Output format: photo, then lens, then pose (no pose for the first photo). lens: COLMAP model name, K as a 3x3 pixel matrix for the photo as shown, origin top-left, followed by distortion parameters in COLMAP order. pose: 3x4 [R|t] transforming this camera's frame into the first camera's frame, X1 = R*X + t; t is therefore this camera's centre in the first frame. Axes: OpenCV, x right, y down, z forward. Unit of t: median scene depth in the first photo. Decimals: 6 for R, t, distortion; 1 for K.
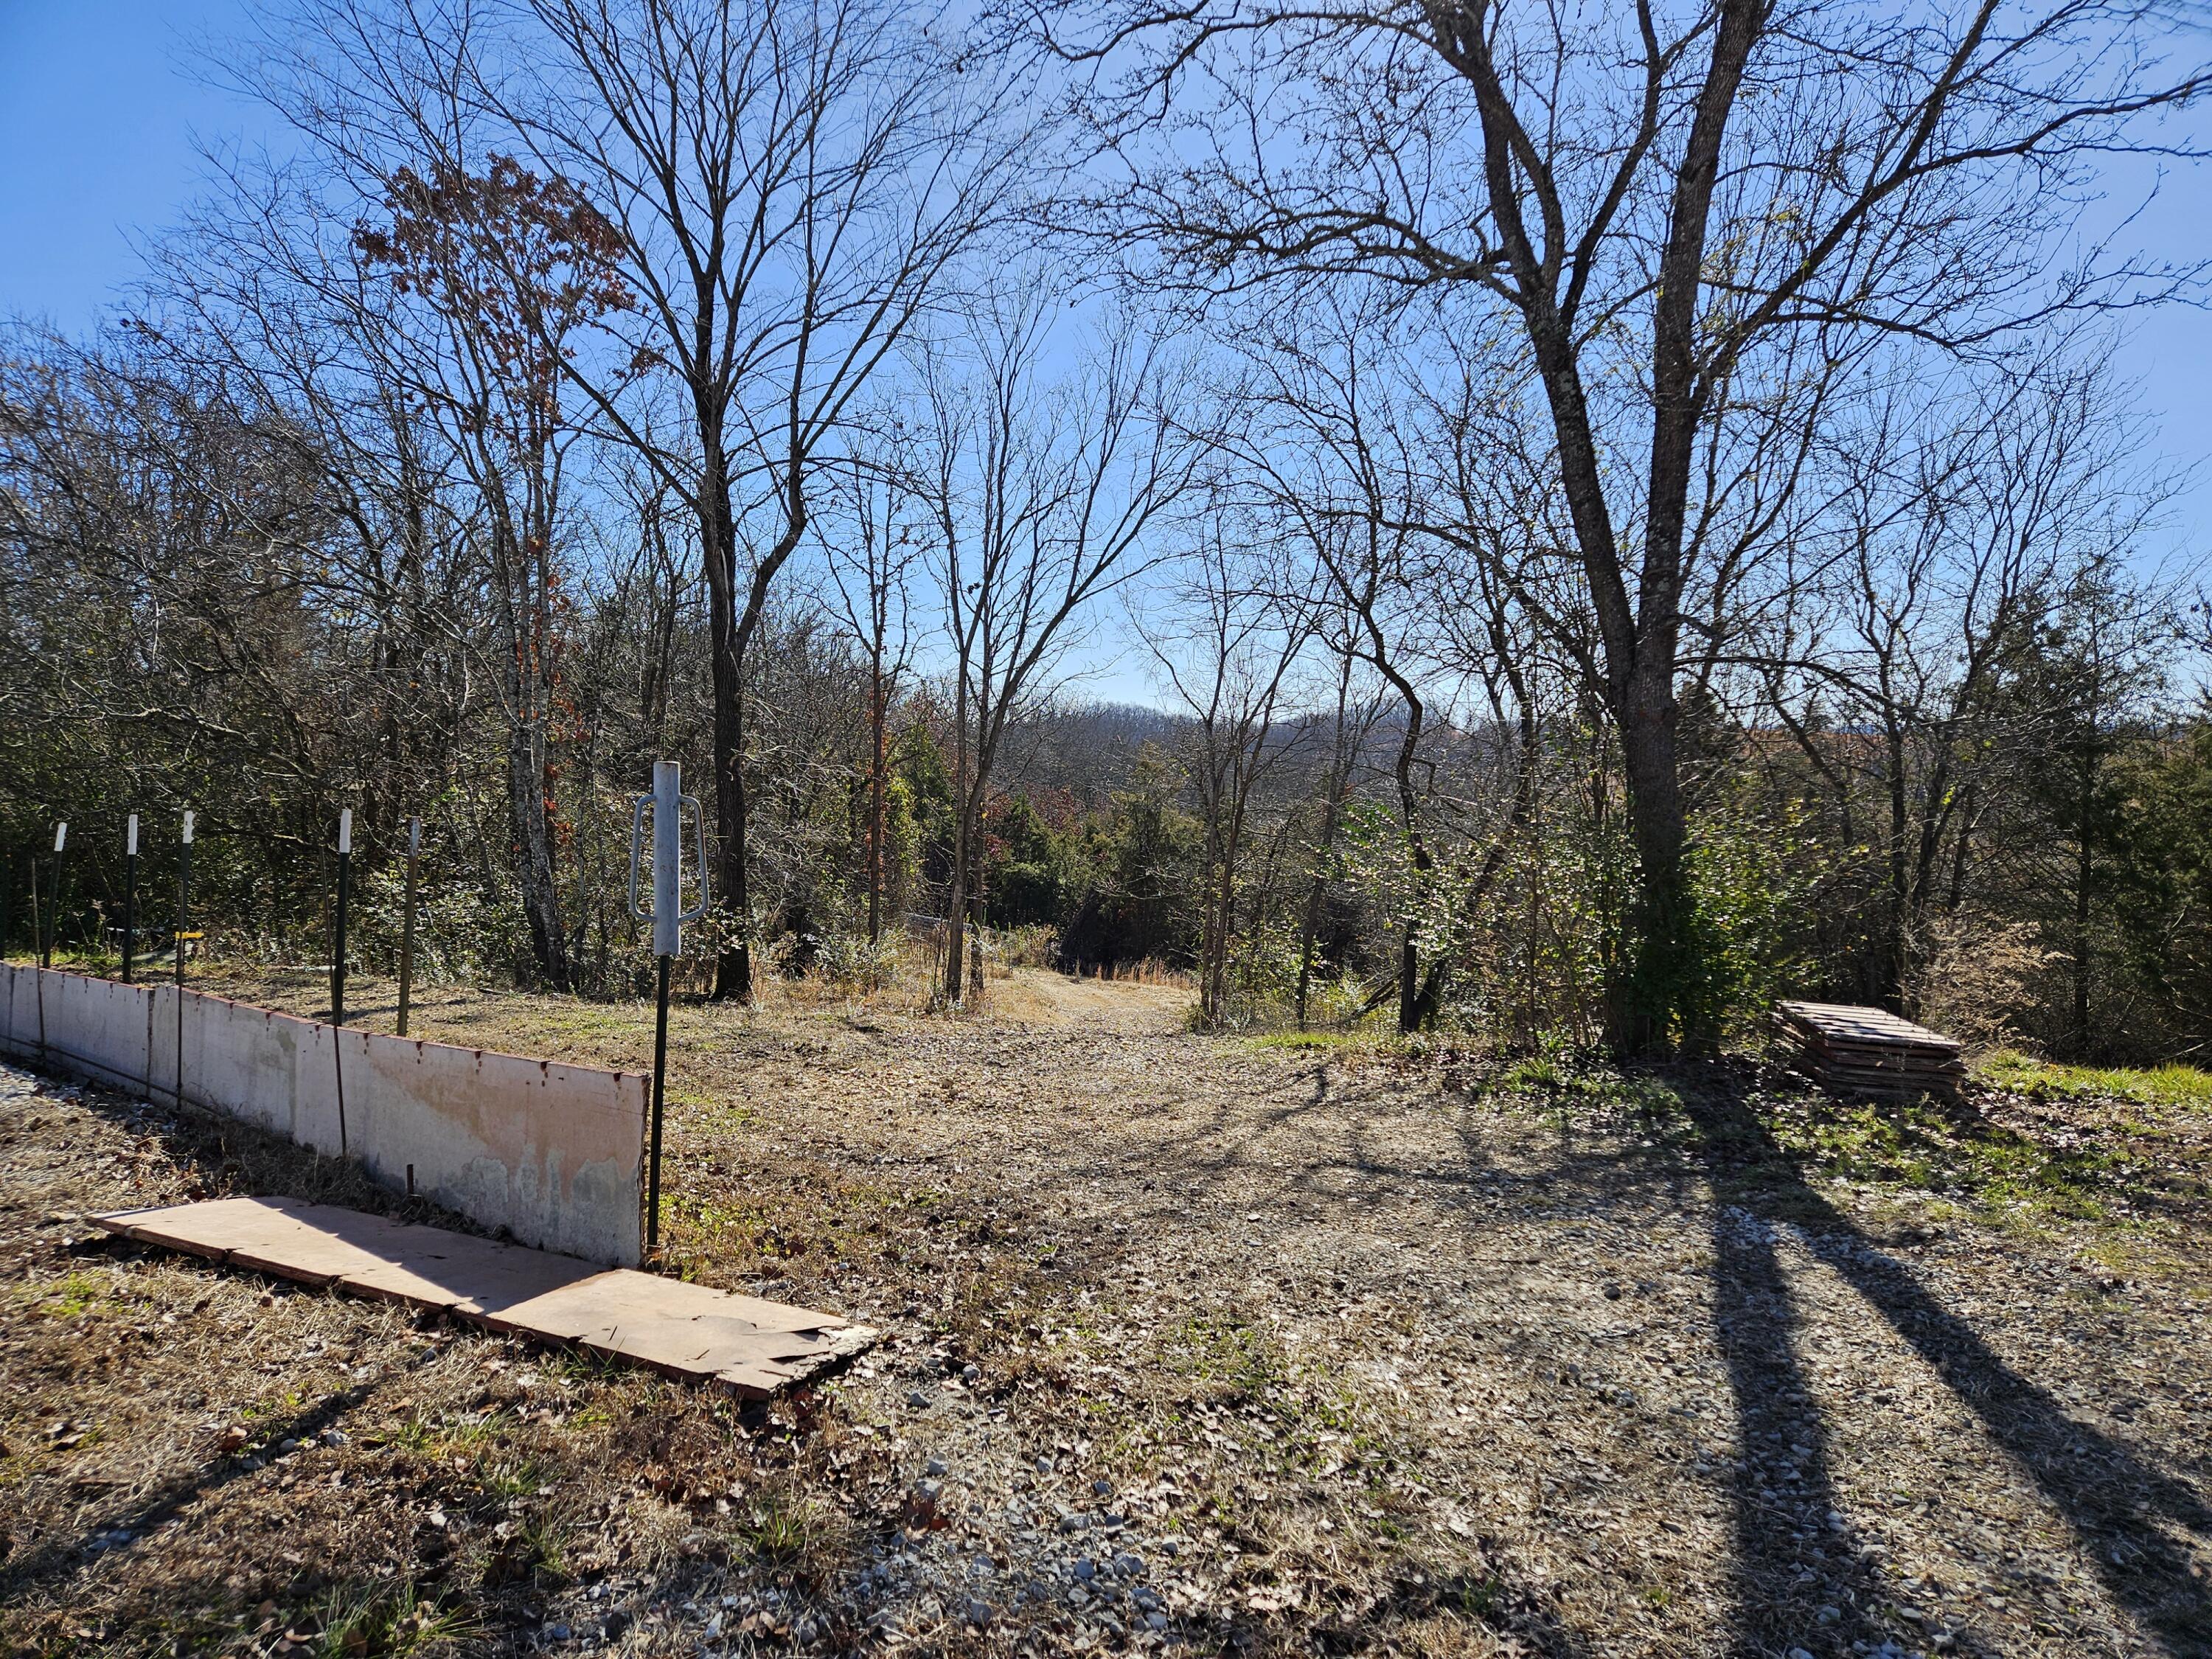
lens RADIAL K [[1471.7, 0, 1106.2], [0, 1471.7, 835.1], [0, 0, 1]] dist [0.050574, -0.036492]
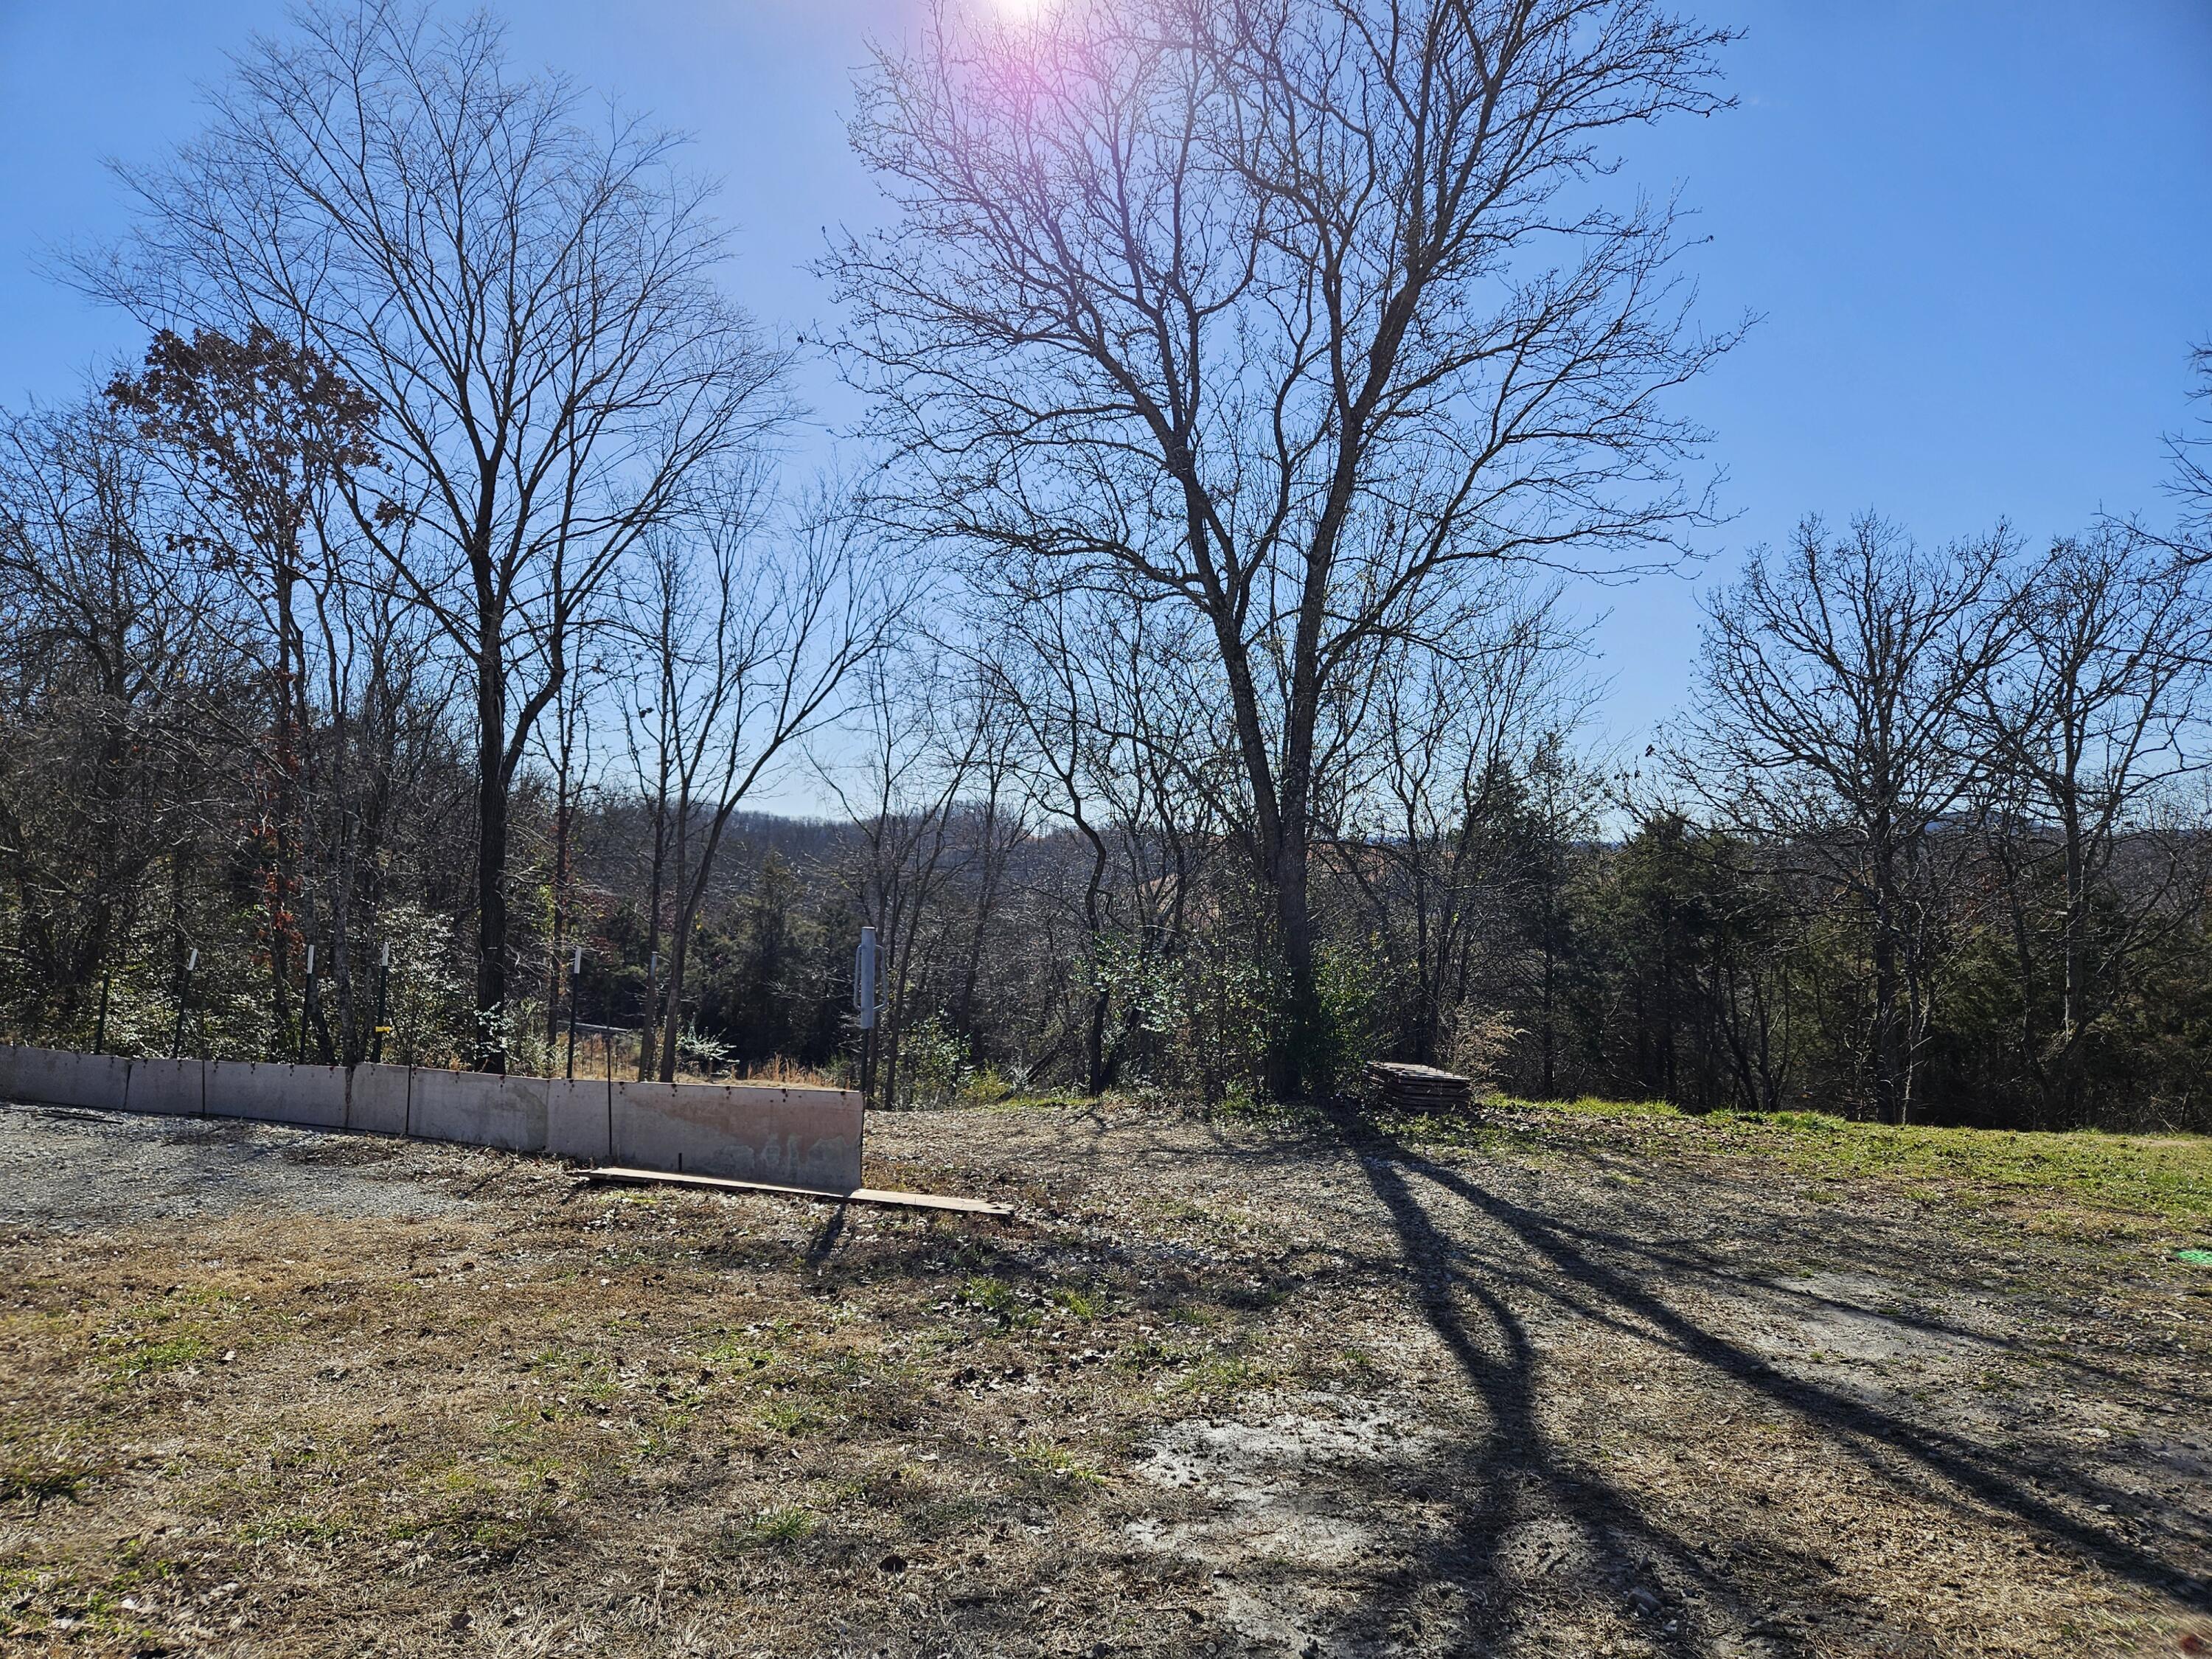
lens RADIAL K [[1471.7, 0, 1106.2], [0, 1471.7, 835.1], [0, 0, 1]] dist [0.050574, -0.036492]
pose [[0.959729, 0.018817, 0.280297, -0.234372], [0.000981, 0.997523, -0.070327, -0.015193], [-0.280927, 0.067770, 0.957334, -0.399361]]
